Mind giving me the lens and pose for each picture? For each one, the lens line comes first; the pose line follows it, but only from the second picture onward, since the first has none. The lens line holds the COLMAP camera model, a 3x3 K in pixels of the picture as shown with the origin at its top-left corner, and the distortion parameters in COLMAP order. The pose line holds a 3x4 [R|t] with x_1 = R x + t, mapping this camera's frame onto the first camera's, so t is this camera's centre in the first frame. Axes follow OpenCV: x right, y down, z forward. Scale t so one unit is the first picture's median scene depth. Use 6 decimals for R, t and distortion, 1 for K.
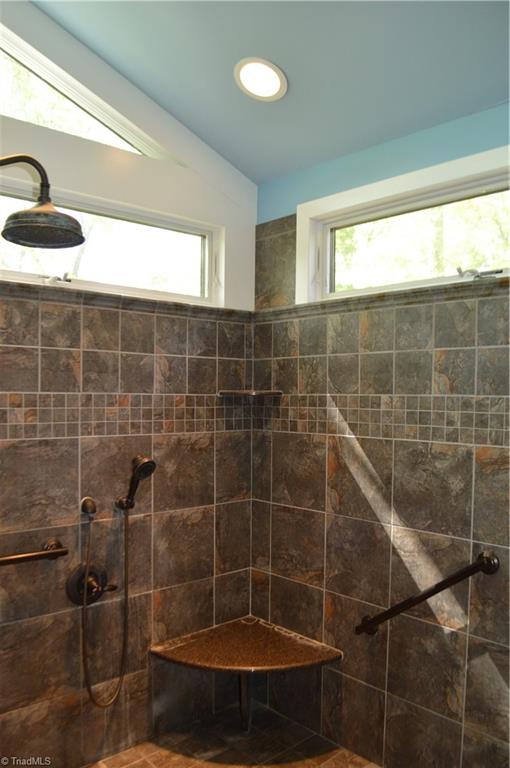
lens RADIAL K [[612.1, 0, 256.4], [0, 612.1, 384.2], [0, 0, 1]] dist [-0.062781, -0.004937]
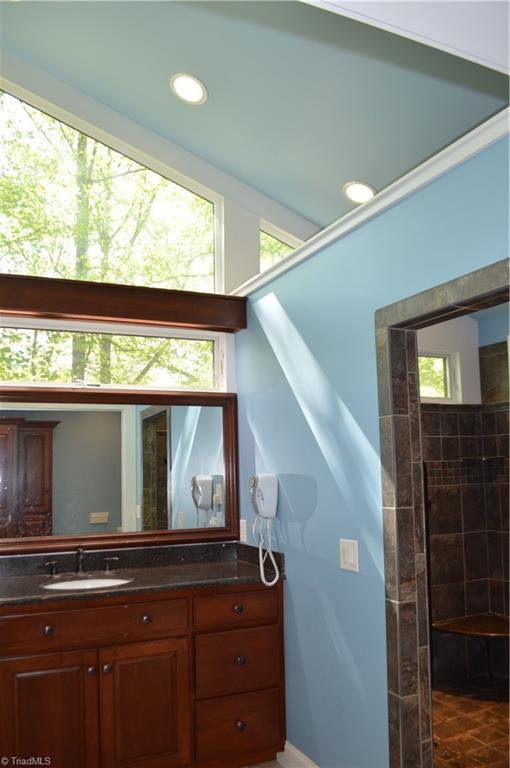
lens RADIAL K [[612.1, 0, 253.0], [0, 612.1, 390.8], [0, 0, 1]] dist [-0.062781, -0.004937]
pose [[0.953105, -0.059427, -0.296748, -0.097950], [0.029788, 0.994191, -0.103425, -0.014260], [0.301171, 0.089735, 0.949339, -0.618211]]
